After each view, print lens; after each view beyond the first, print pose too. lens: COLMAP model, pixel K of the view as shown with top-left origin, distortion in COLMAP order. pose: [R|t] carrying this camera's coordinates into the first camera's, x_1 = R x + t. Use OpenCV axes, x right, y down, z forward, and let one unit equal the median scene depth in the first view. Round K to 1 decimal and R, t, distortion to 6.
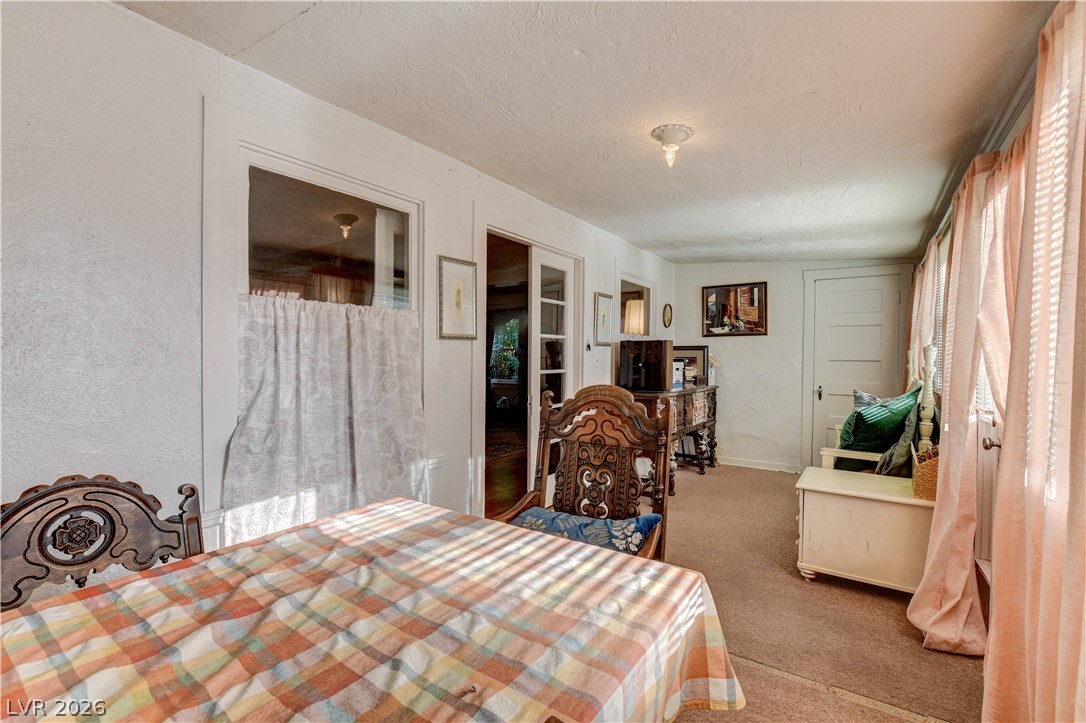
lens RADIAL K [[477.0, 0, 541.6], [0, 477.0, 357.1], [0, 0, 1]] dist [-0.025286, 0.005418]
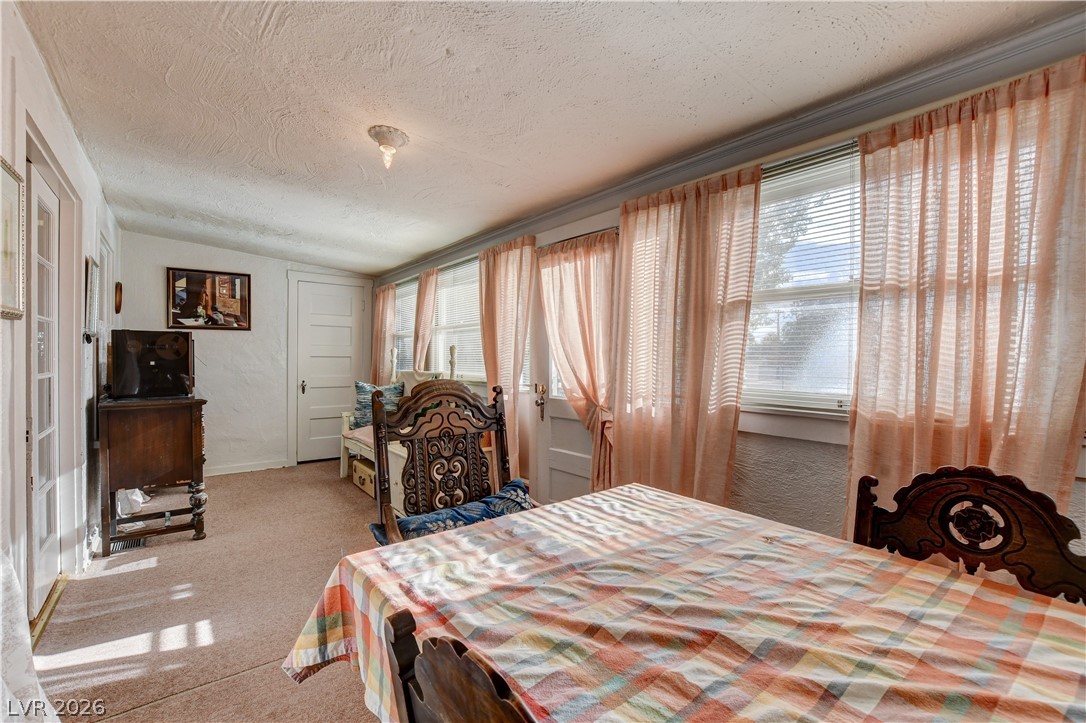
lens RADIAL K [[477.0, 0, 541.6], [0, 477.0, 357.1], [0, 0, 1]] dist [-0.025286, 0.005418]
pose [[0.309649, -0.007194, 0.950824, -0.260903], [0.000150, 0.999972, 0.007517, 0.000540], [-0.950851, -0.002185, 0.309641, 0.155825]]
